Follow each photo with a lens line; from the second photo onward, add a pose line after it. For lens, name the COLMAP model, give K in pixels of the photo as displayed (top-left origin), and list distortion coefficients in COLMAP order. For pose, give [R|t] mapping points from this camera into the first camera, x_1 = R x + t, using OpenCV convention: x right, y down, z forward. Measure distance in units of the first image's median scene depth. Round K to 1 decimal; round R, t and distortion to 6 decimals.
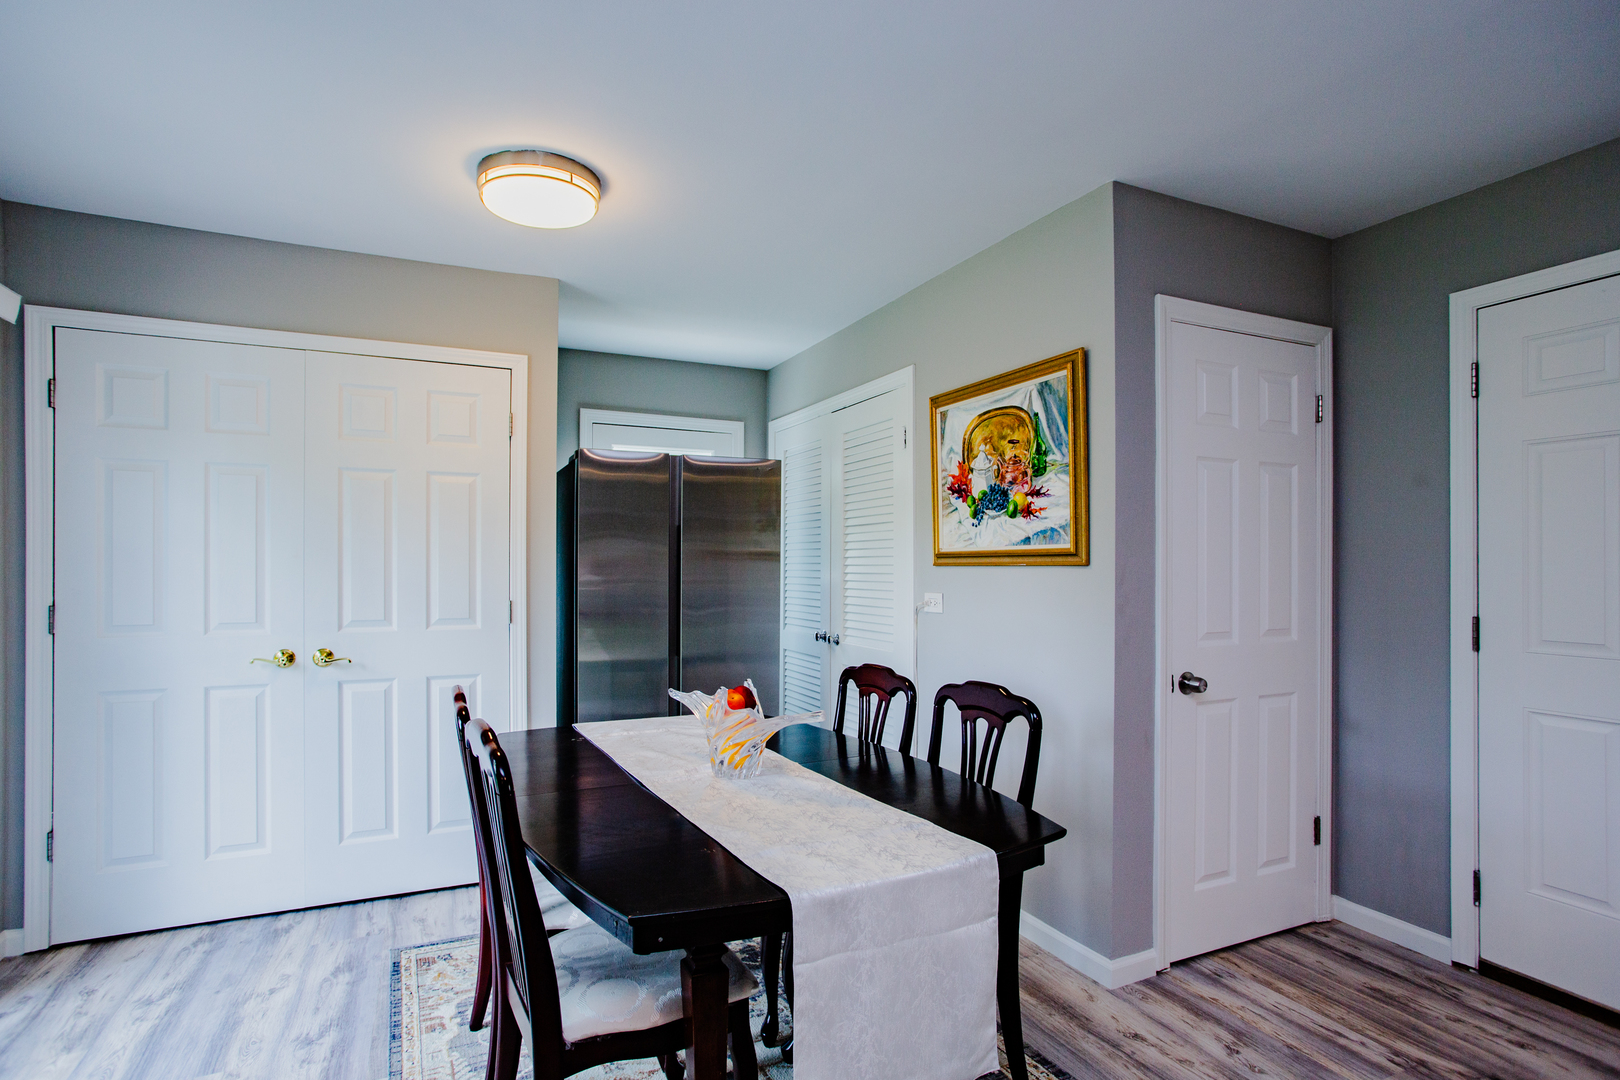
lens RADIAL K [[815.2, 0, 809.3], [0, 815.2, 566.7], [0, 0, 1]] dist [-0.003317, -0.000332]
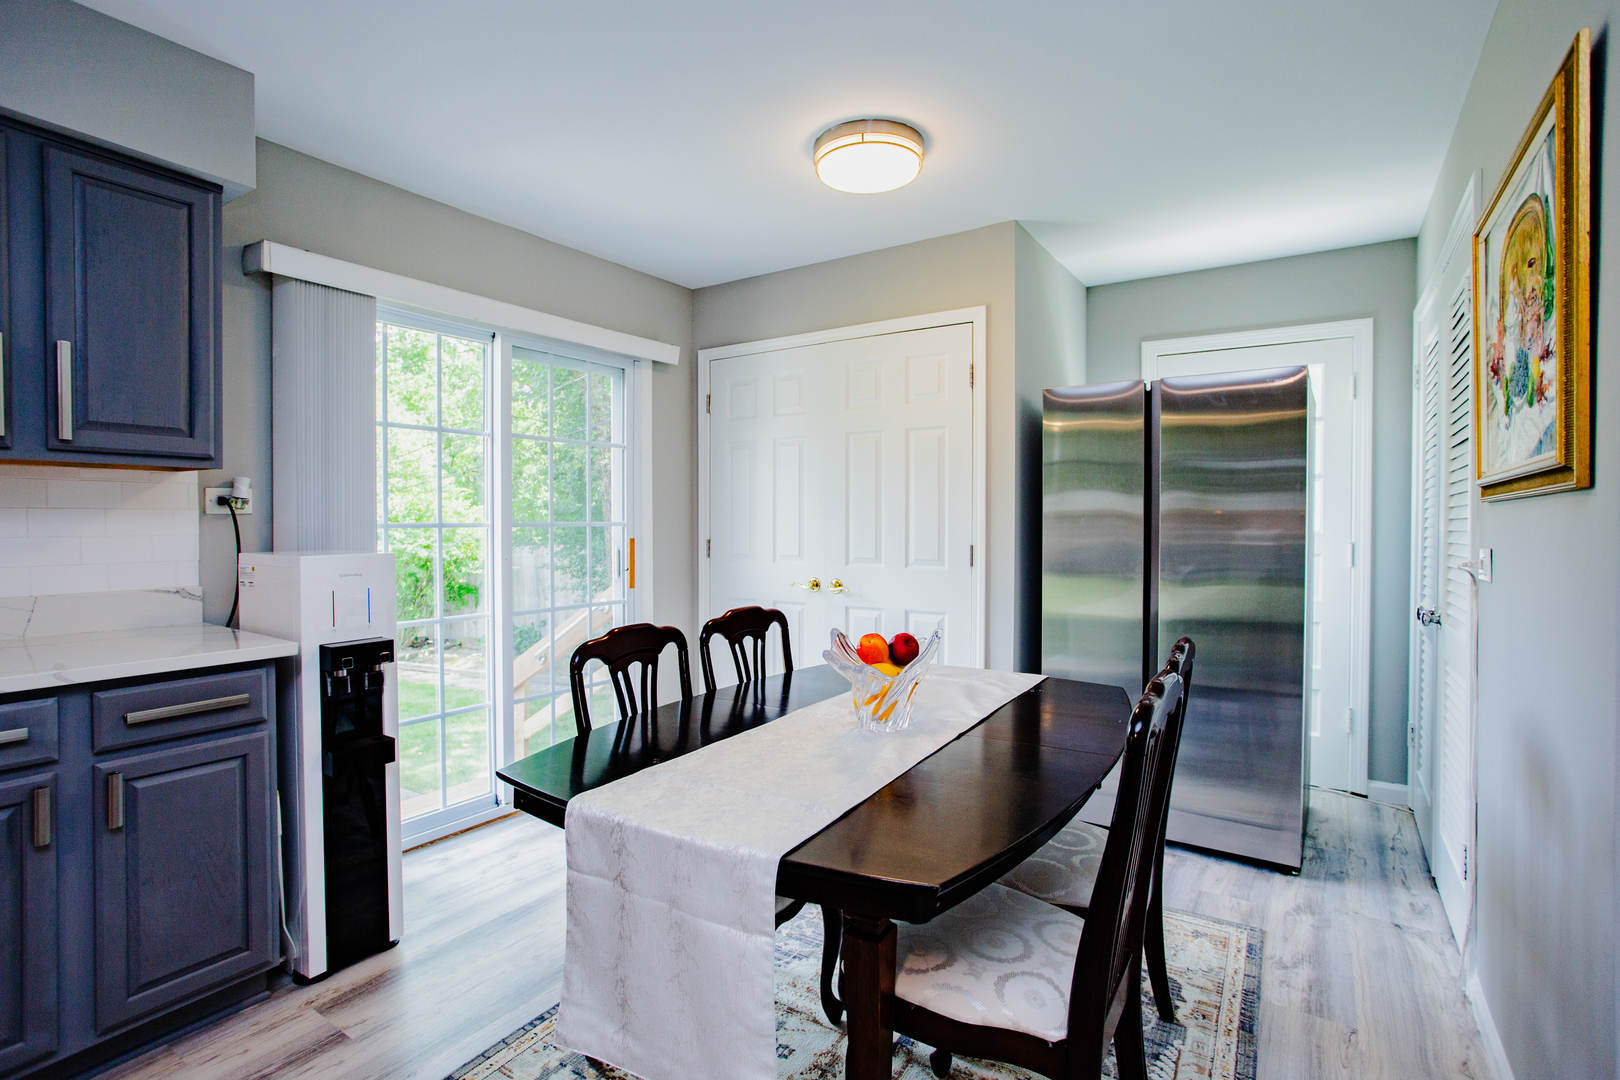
lens RADIAL K [[803.9, 0, 815.8], [0, 803.9, 536.0], [0, 0, 1]] dist [0.034997, 0.000281]
pose [[0.548878, 0.014437, -0.835778, 0.412667], [-0.008779, 0.999895, 0.011506, 0.020477], [0.835856, 0.001022, 0.548947, 0.291941]]
